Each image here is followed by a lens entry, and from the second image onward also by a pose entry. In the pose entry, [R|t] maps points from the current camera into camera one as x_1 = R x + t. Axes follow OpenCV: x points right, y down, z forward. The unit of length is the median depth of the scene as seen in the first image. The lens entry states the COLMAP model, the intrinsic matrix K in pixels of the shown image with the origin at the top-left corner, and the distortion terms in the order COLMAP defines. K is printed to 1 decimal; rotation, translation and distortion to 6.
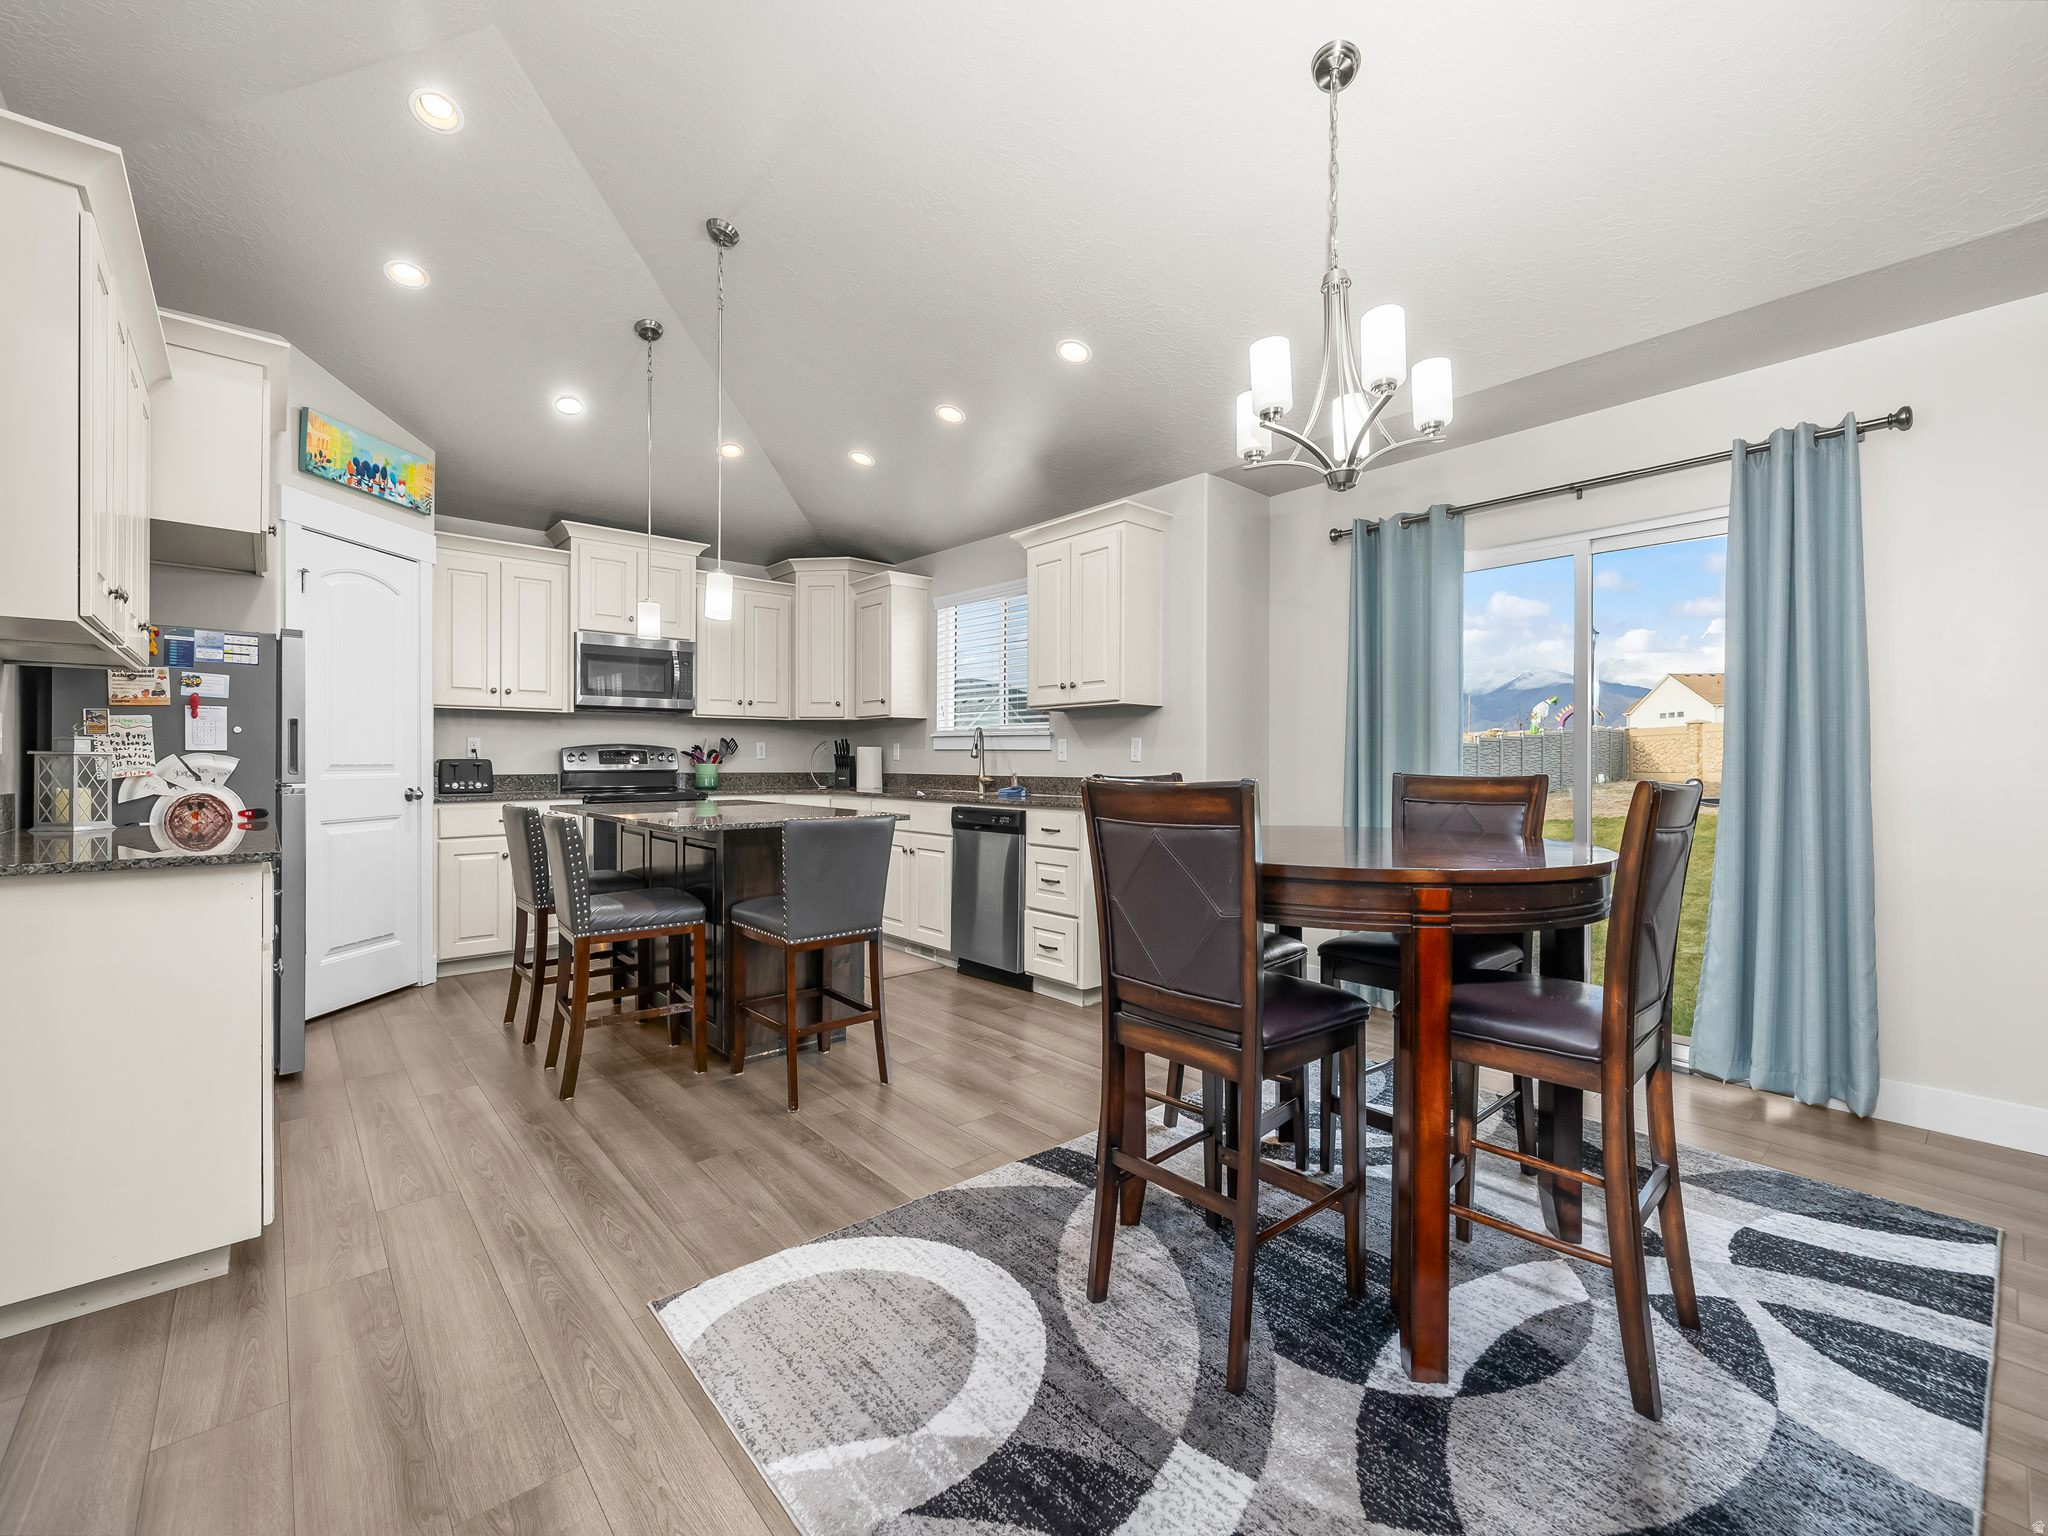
lens RADIAL K [[857.9, 0, 1024.0], [0, 857.9, 768.0], [0, 0, 1]] dist [-0.009035, 0.000092]
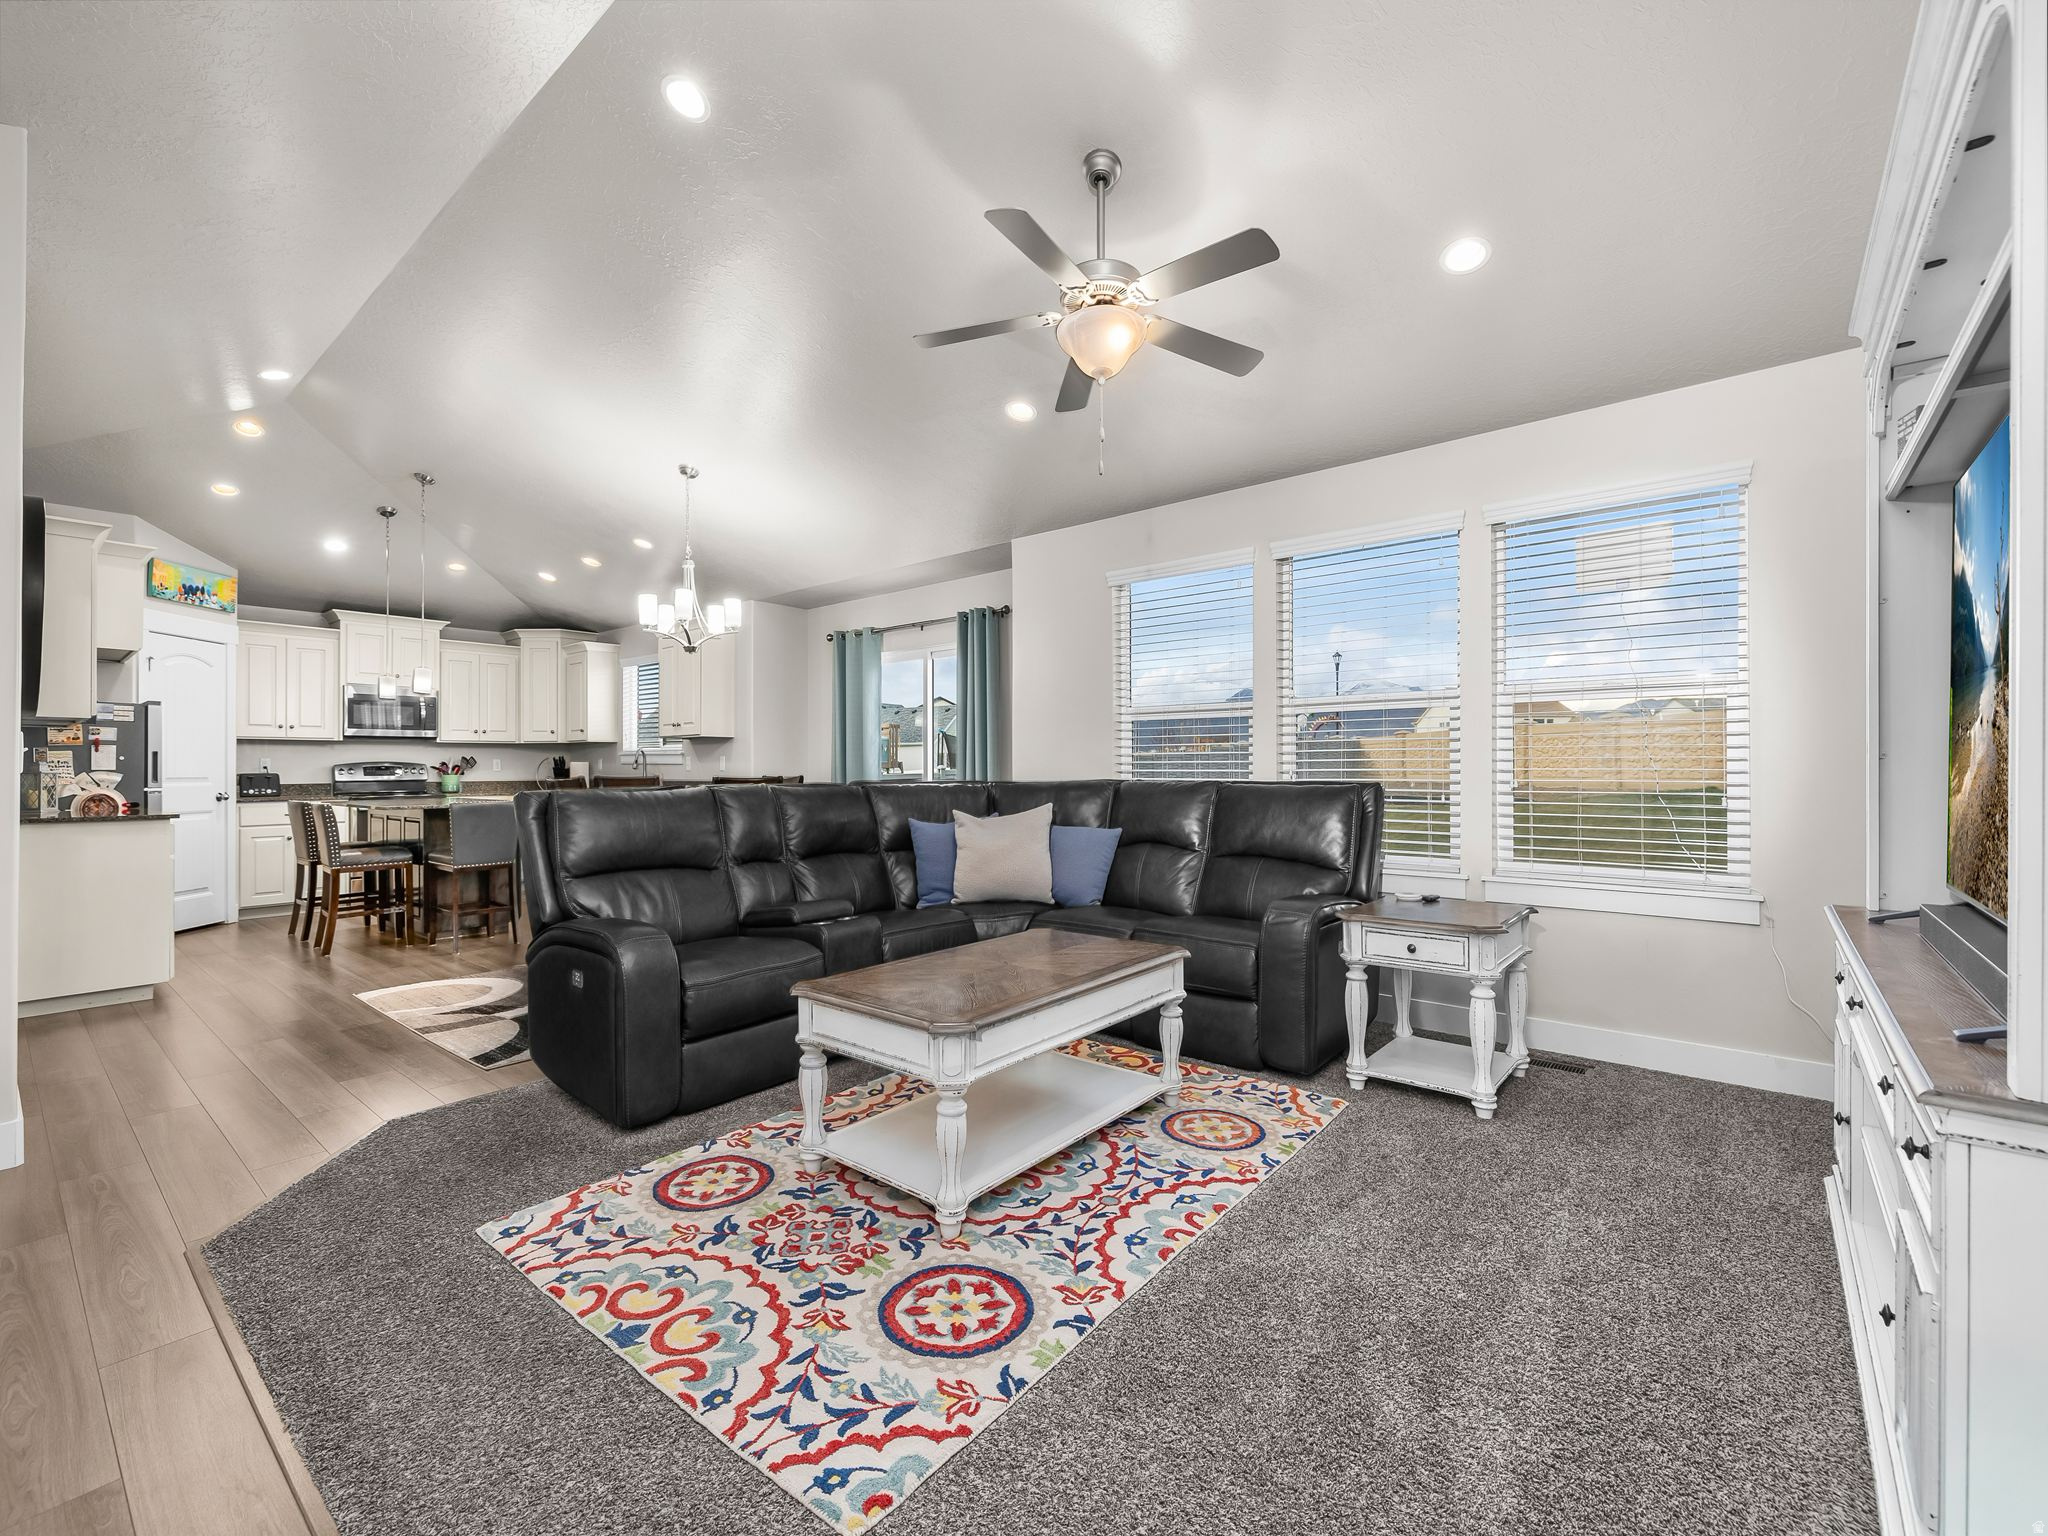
lens RADIAL K [[876.0, 0, 1018.4], [0, 876.0, 763.1], [0, 0, 1]] dist [-0.001702, 0.000004]
pose [[0.989179, -0.007604, 0.146517, 0.446894], [0.009836, 0.999846, -0.014515, 0.007073], [-0.146385, 0.015799, 0.989102, -0.728418]]
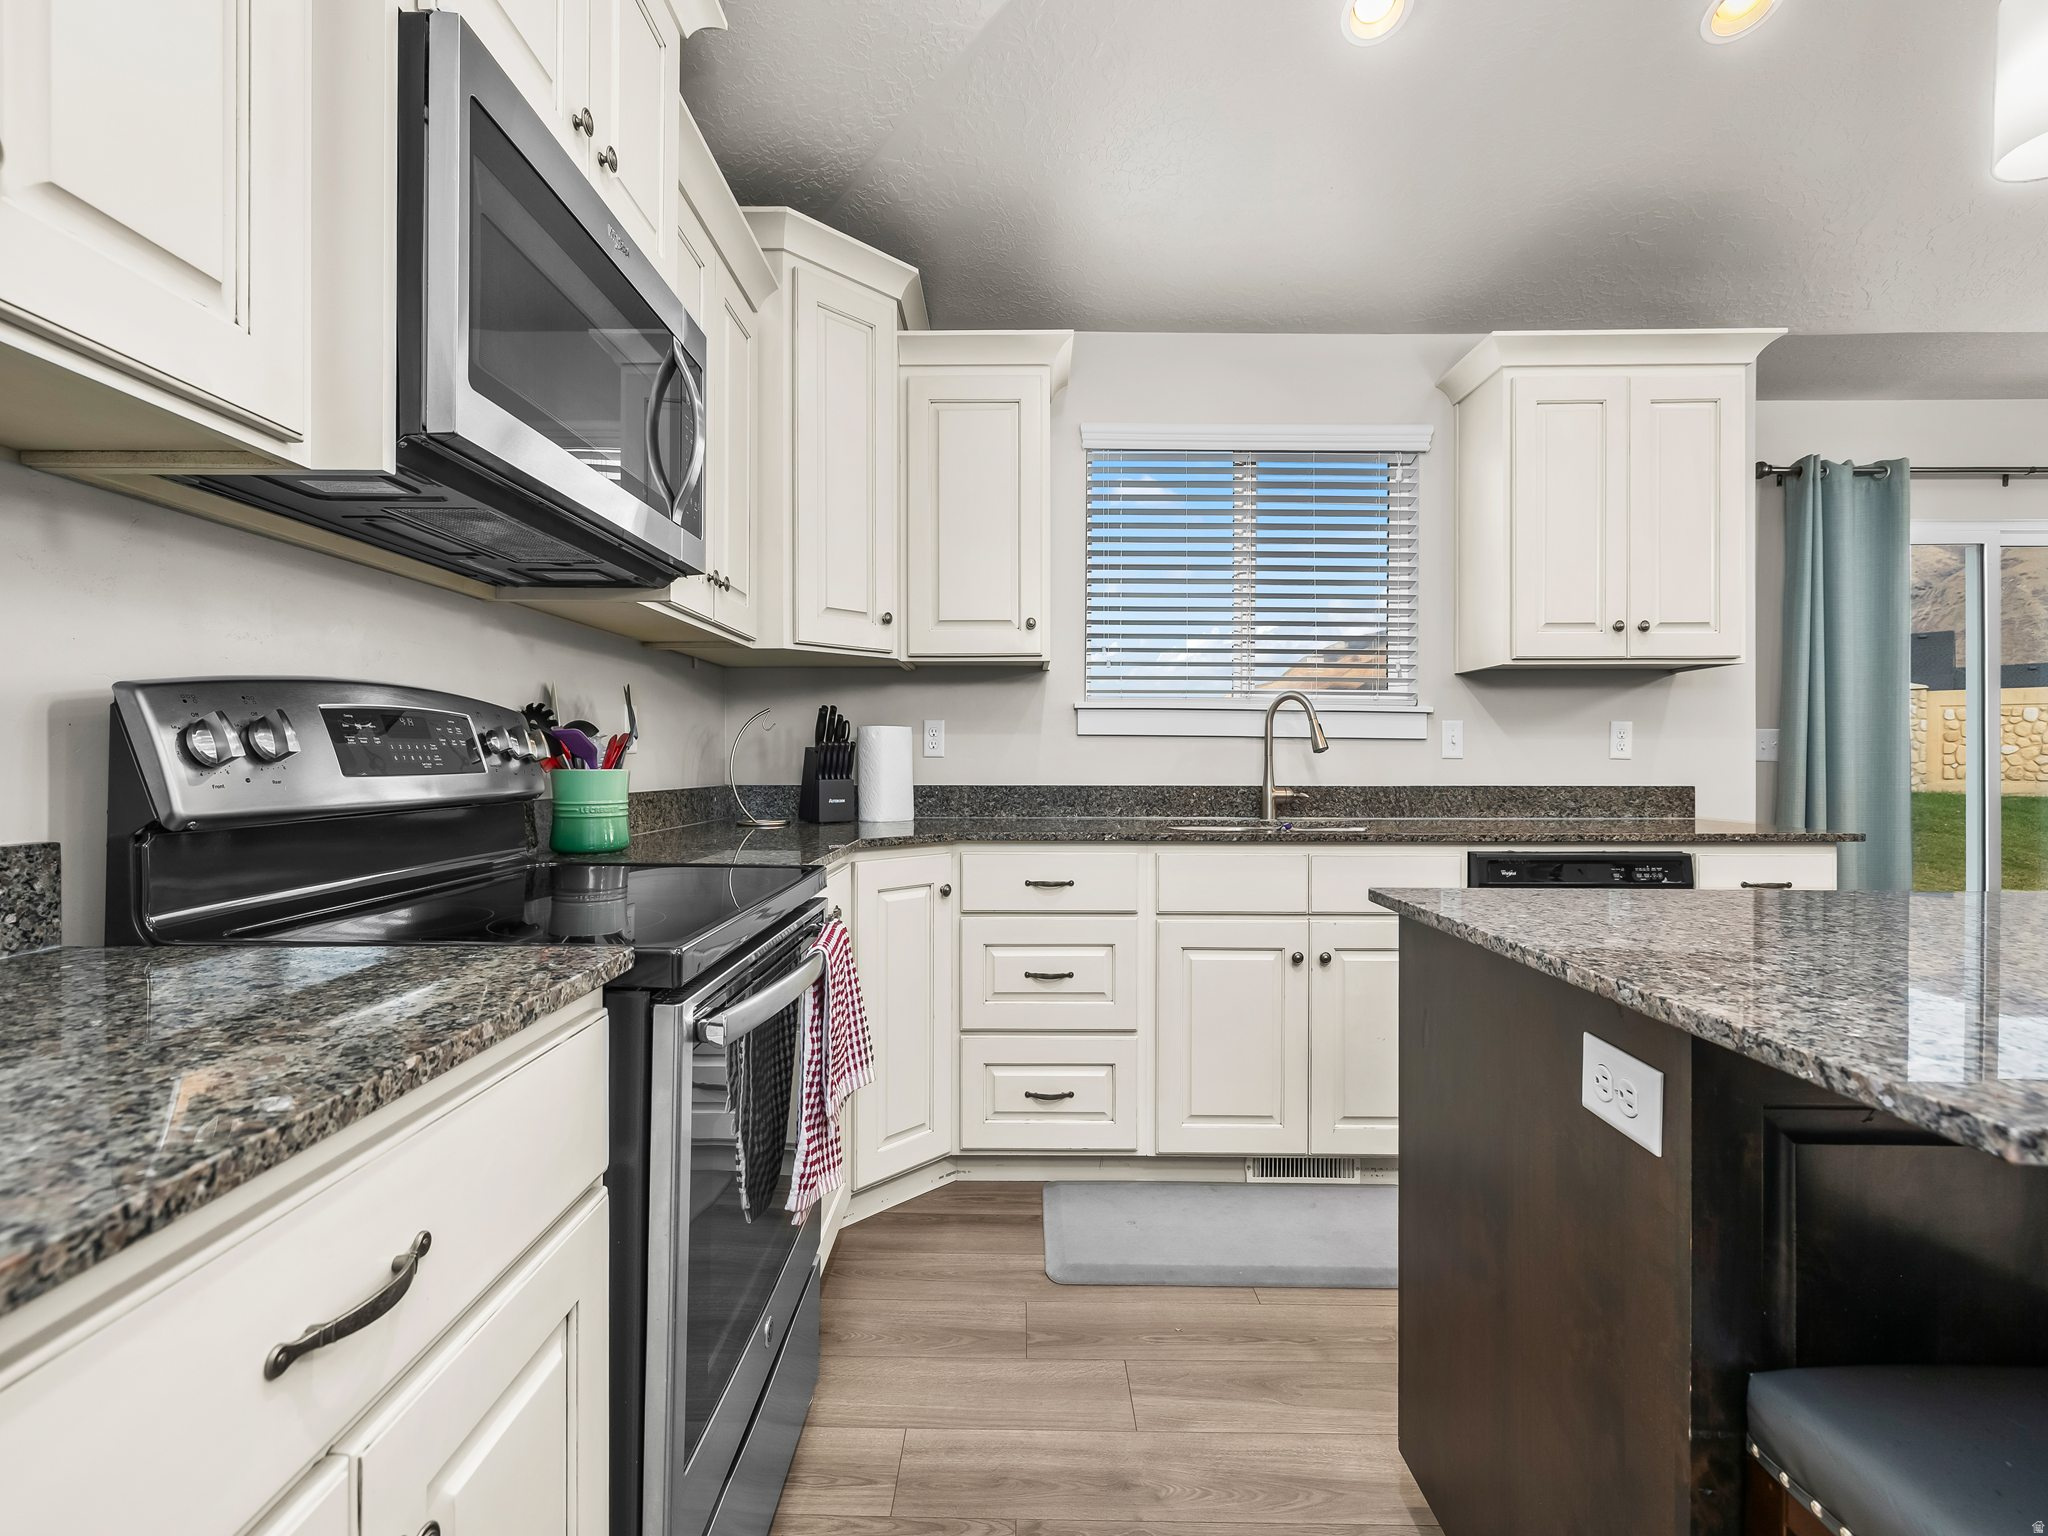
lens RADIAL K [[876.0, 0, 1018.4], [0, 876.0, 763.1], [0, 0, 1]] dist [-0.001702, 0.000004]
pose [[0.672202, -0.003823, 0.740358, -0.657193], [0.006932, 0.999975, -0.001130, -0.006936], [-0.740336, 0.005892, 0.672212, 0.919186]]
